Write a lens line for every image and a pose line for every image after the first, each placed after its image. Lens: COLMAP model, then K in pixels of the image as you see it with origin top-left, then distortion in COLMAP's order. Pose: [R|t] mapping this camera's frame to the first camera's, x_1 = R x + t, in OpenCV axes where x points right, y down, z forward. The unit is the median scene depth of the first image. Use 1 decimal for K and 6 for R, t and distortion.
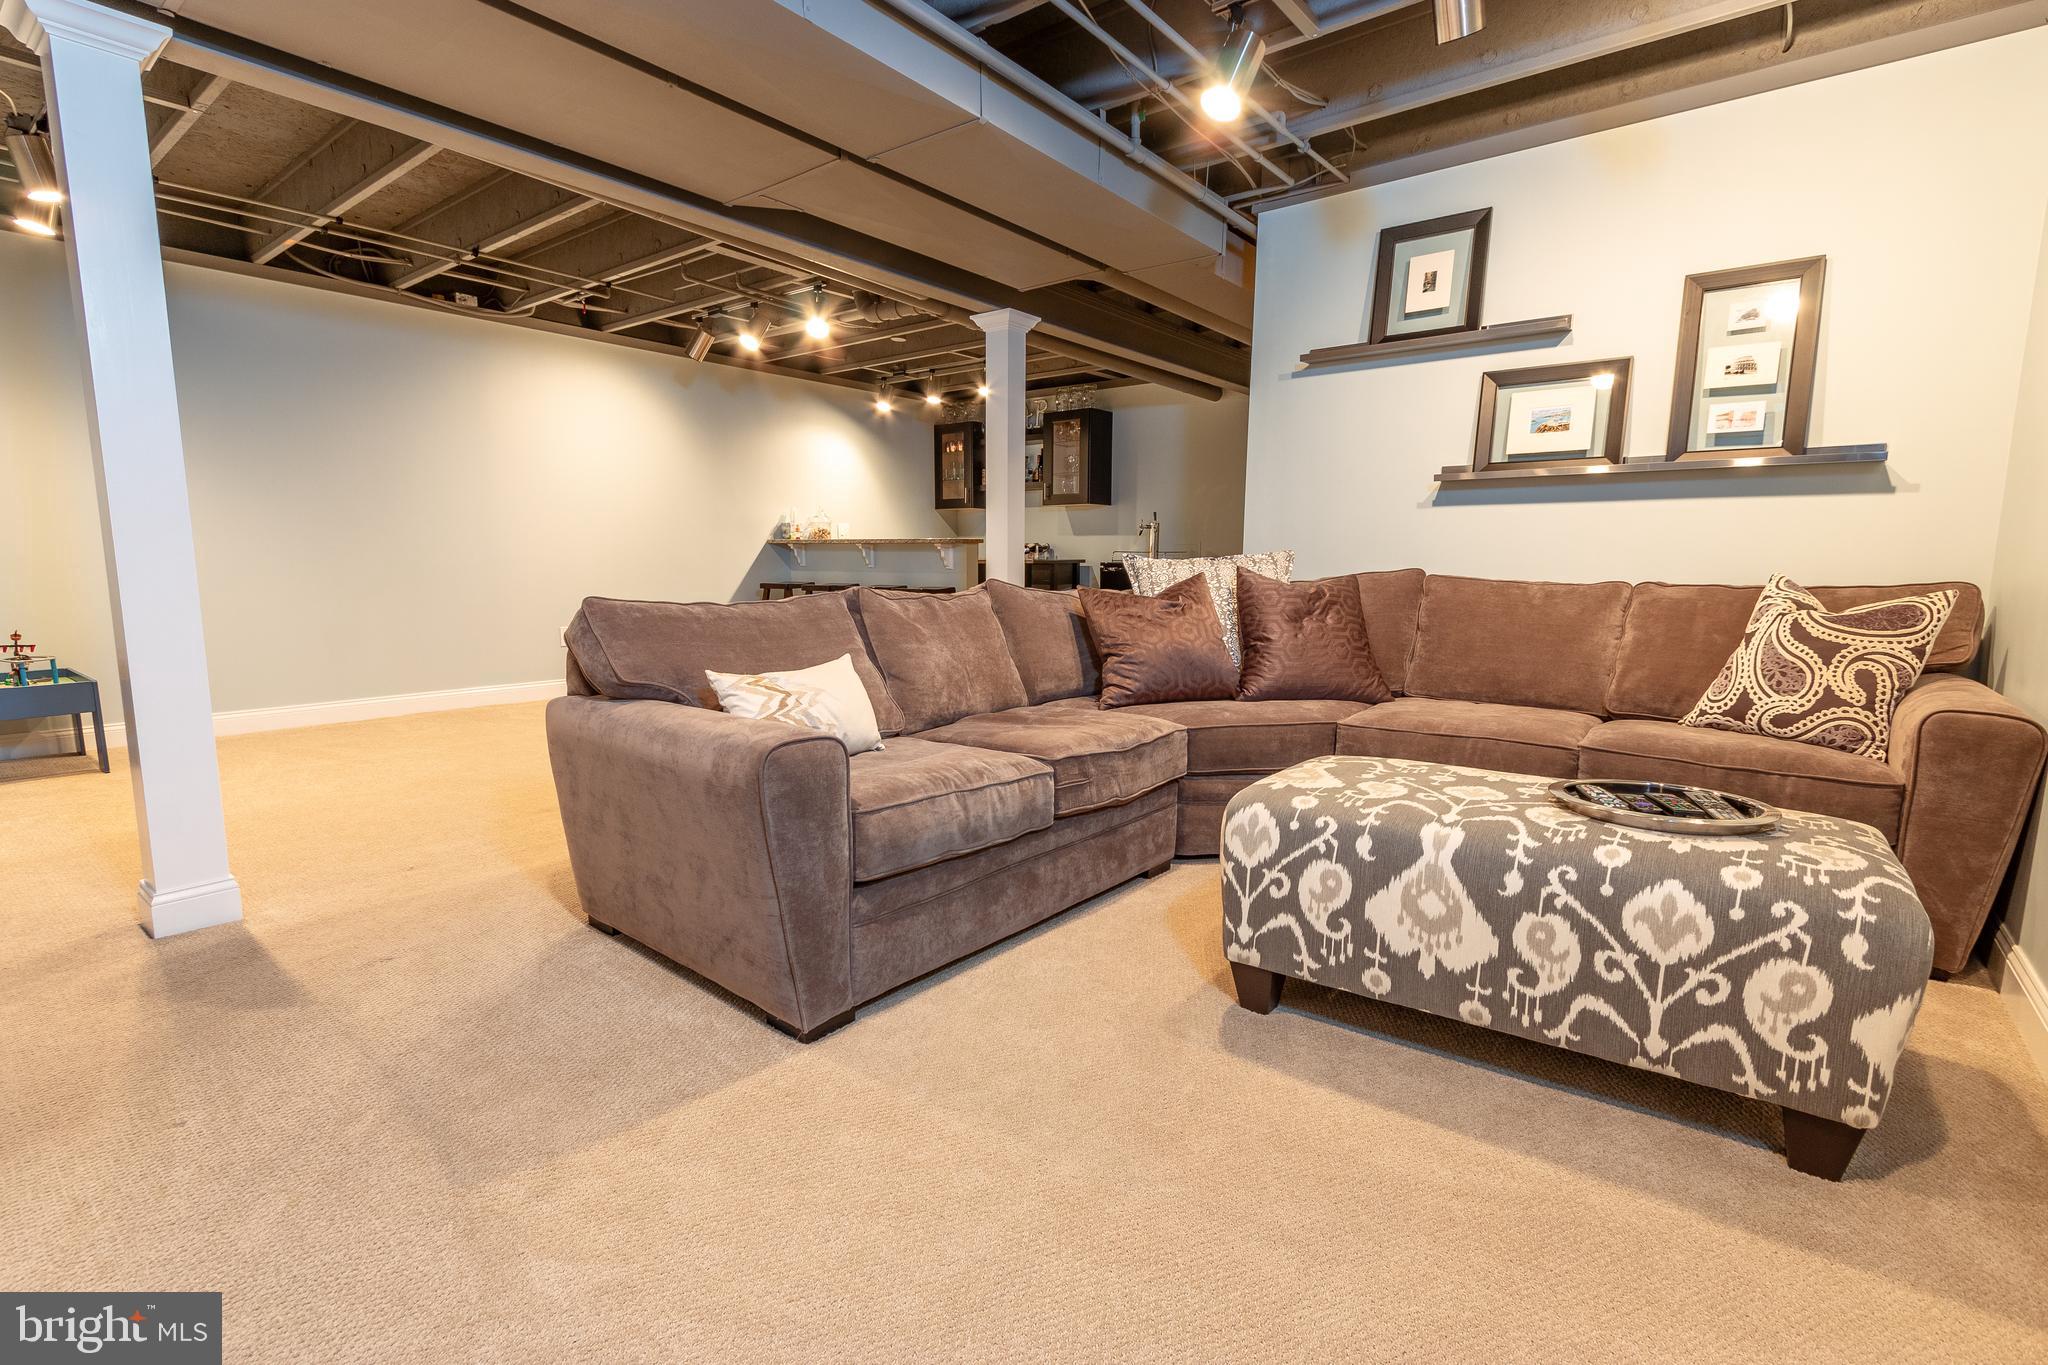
lens RADIAL K [[943.4, 0, 1008.9], [0, 943.4, 682.2], [0, 0, 1]] dist [0.001280, 0.000008]
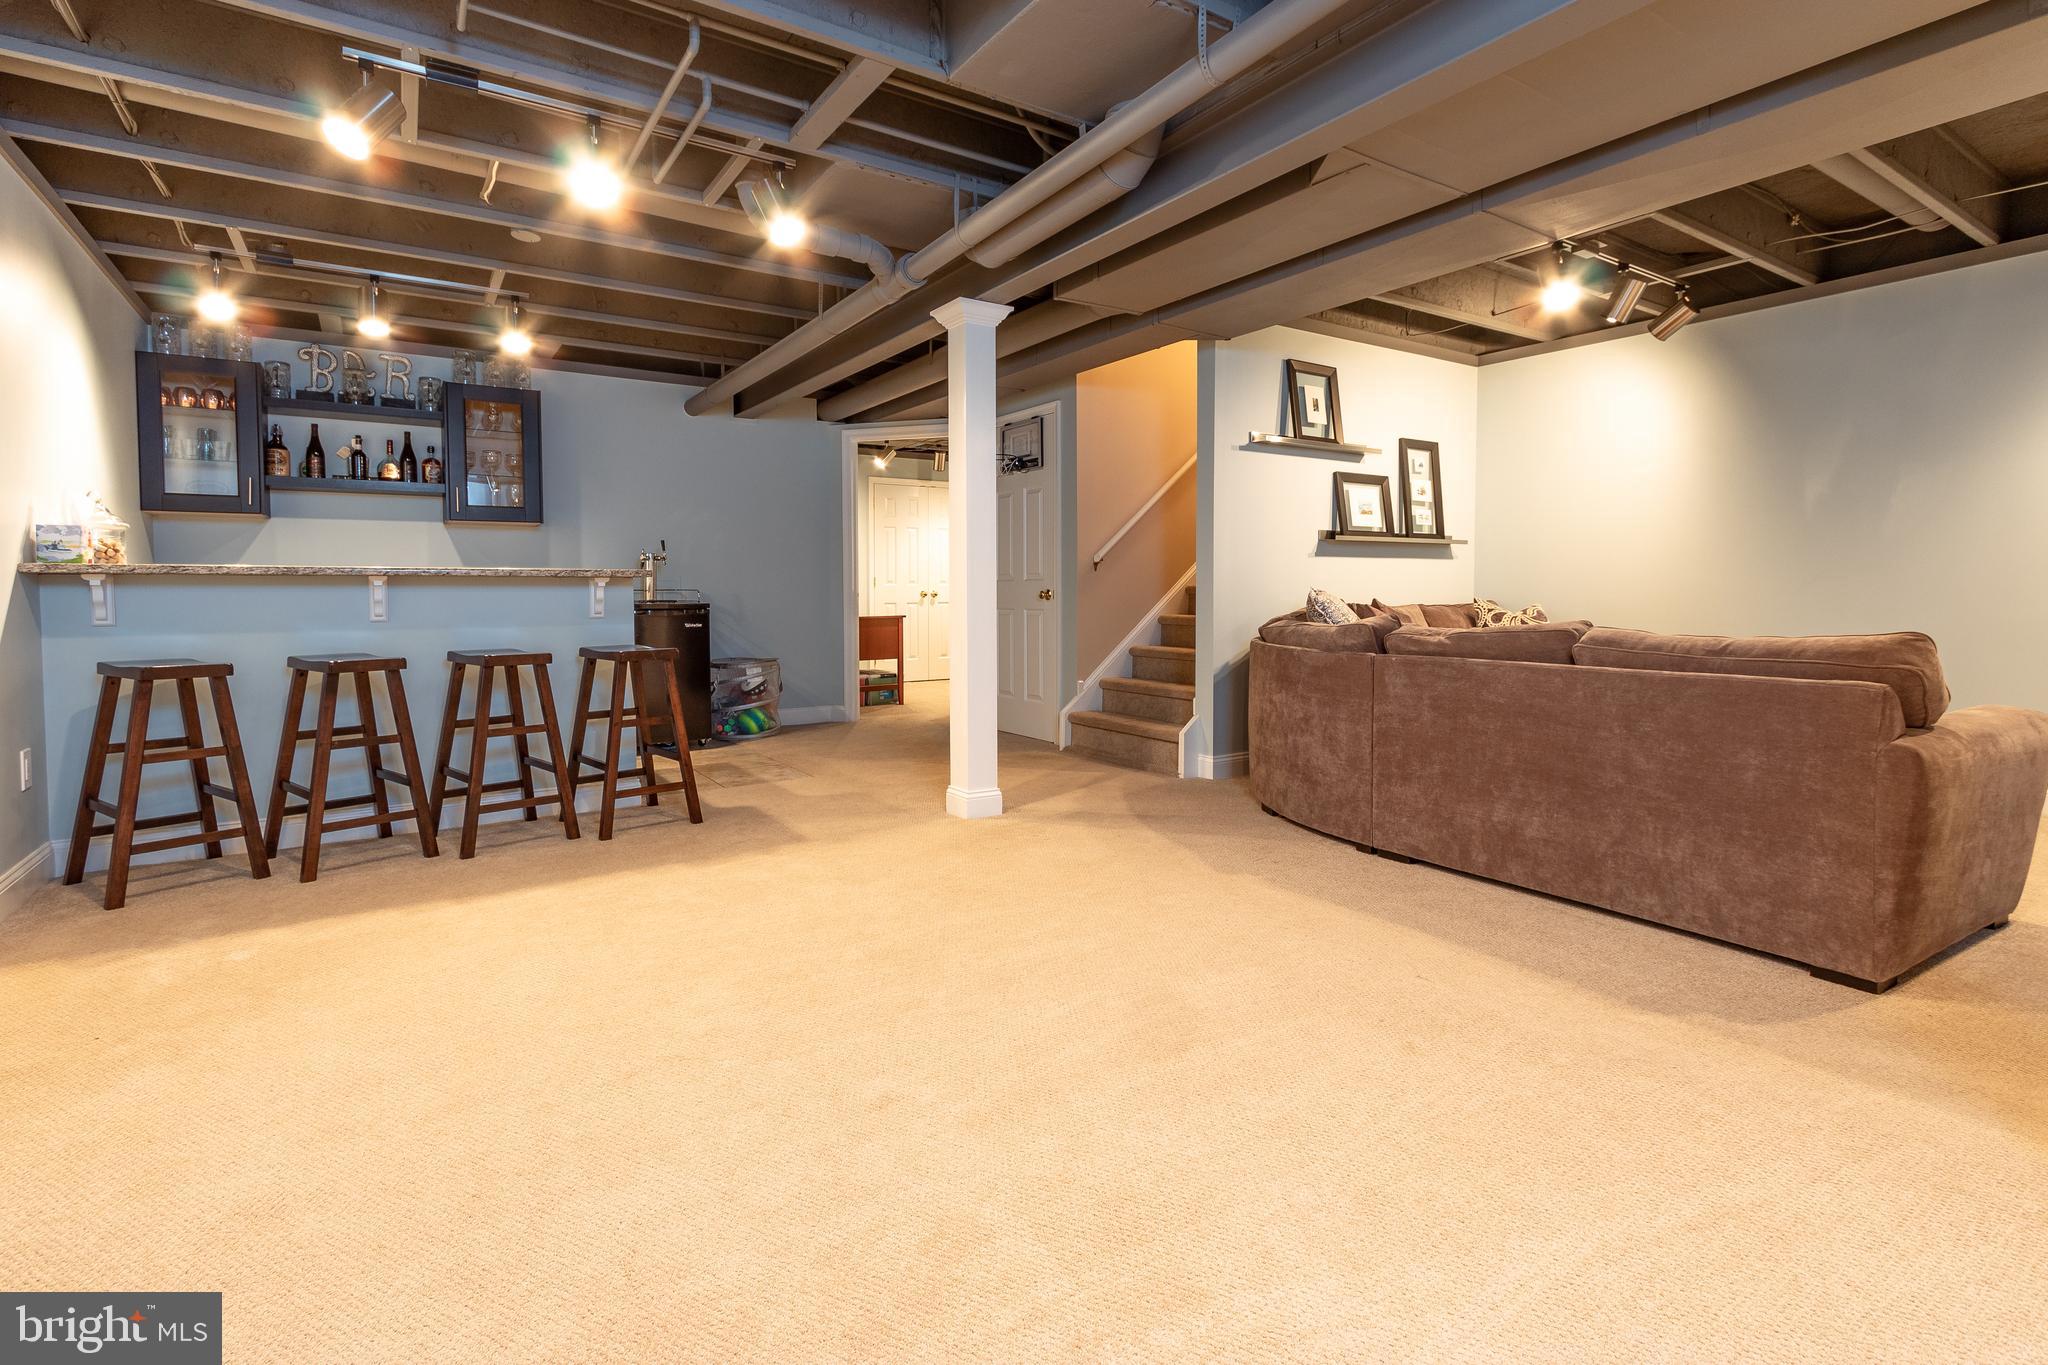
lens RADIAL K [[942.2, 0, 993.4], [0, 942.2, 620.2], [0, 0, 1]] dist [-0.002456, -0.000622]
pose [[0.325012, -0.031503, 0.945185, -1.317862], [0.132628, 0.991086, -0.012572, -0.167991], [-0.936364, 0.129444, 0.326293, 1.231660]]
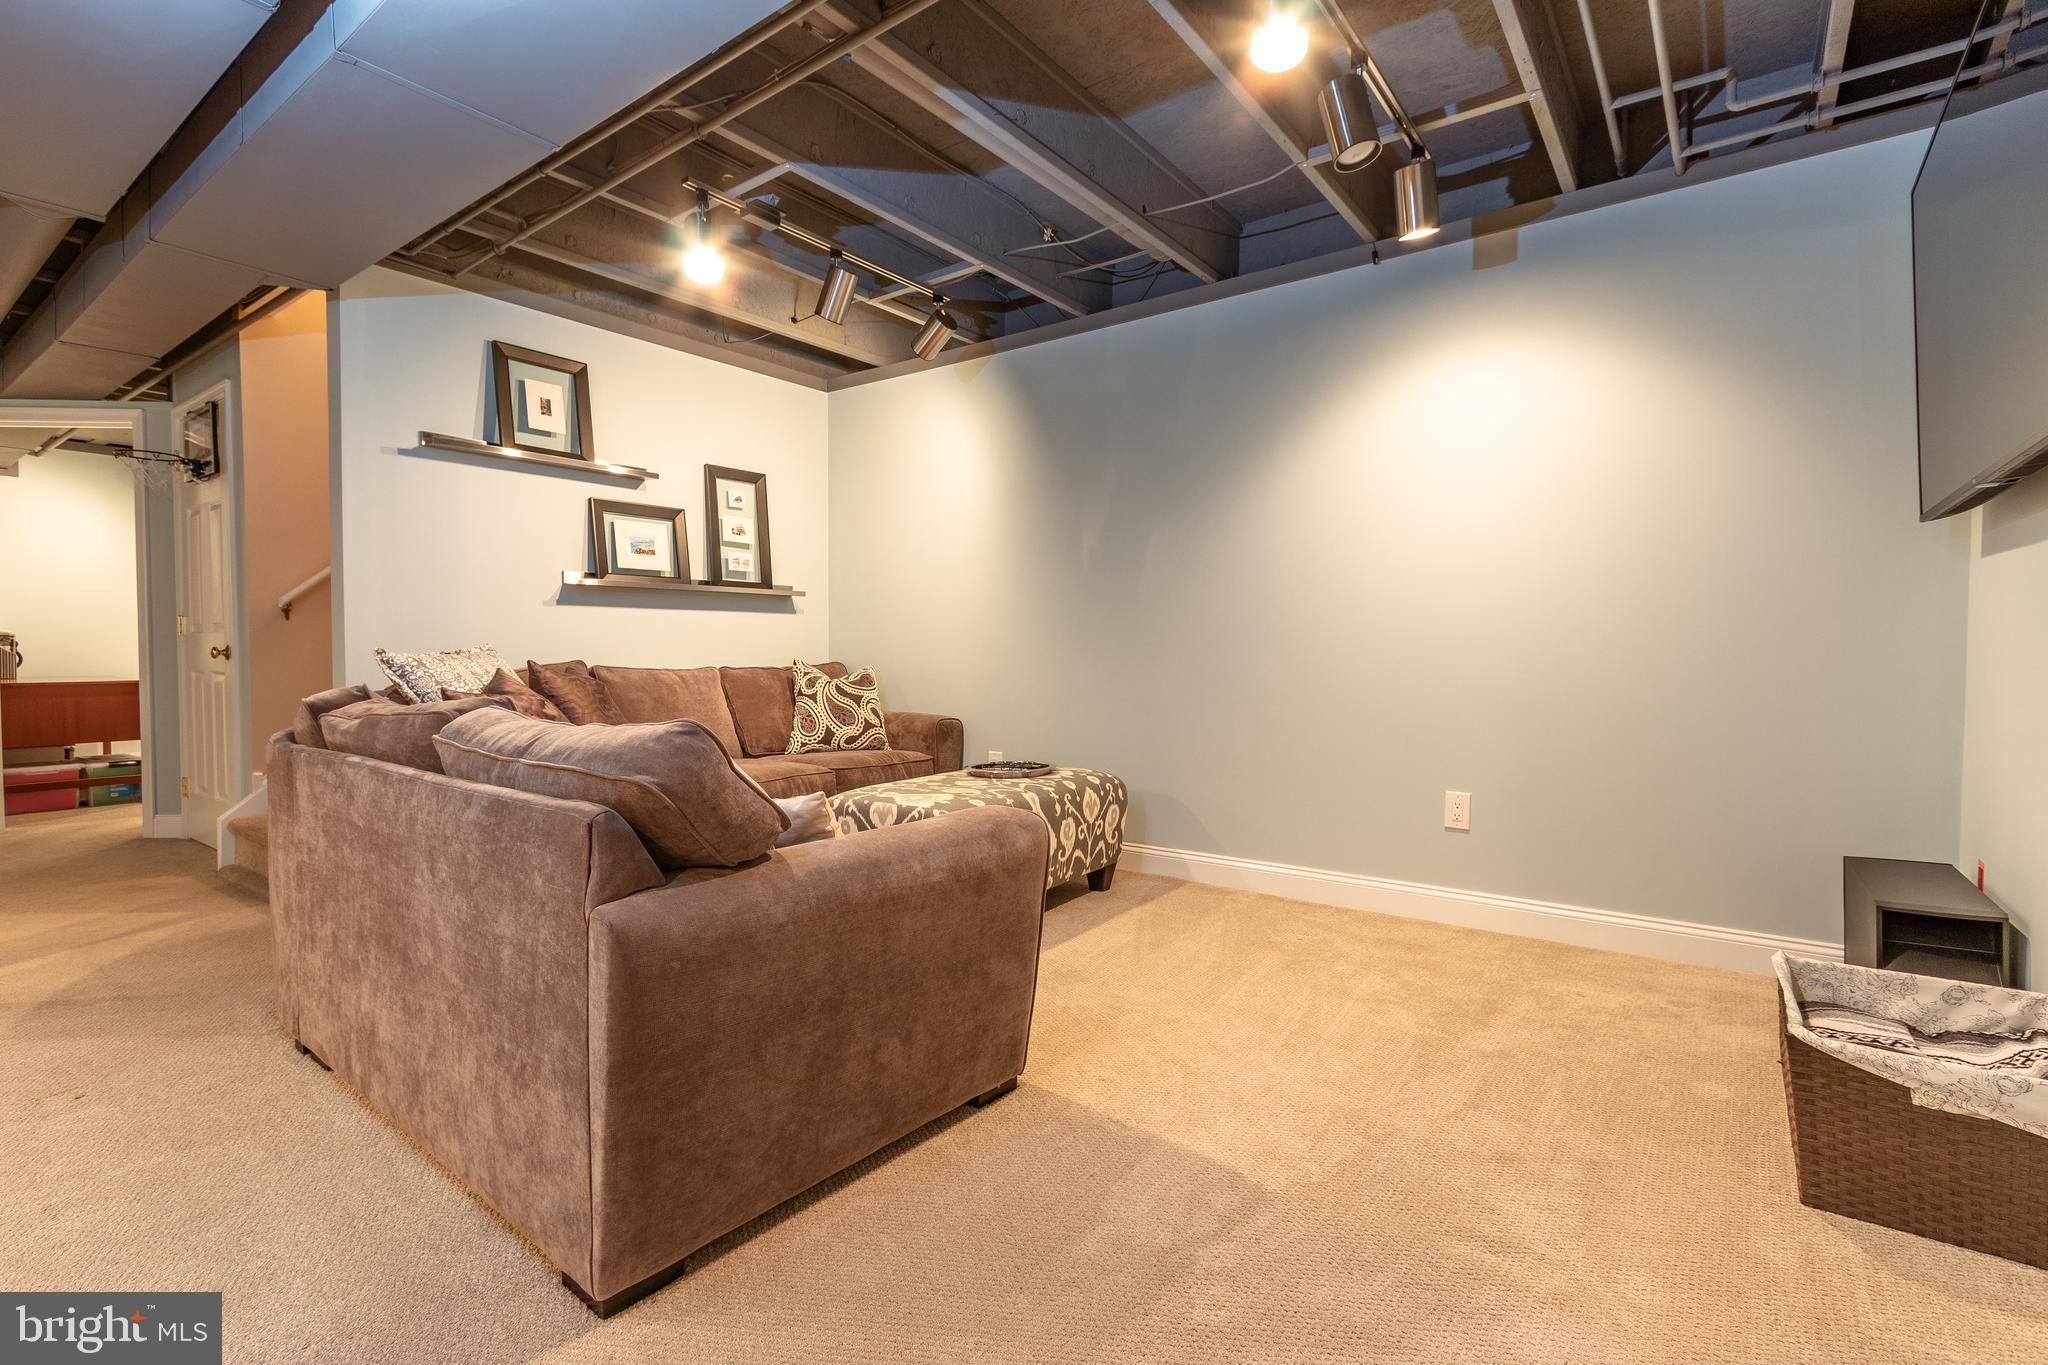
lens RADIAL K [[943.4, 0, 1008.9], [0, 943.4, 682.2], [0, 0, 1]] dist [0.001280, 0.000008]
pose [[-0.022262, -0.037960, 0.999031, -0.832972], [0.132560, 0.990344, 0.040584, -0.086652], [-0.990925, 0.133335, -0.017015, 0.615745]]
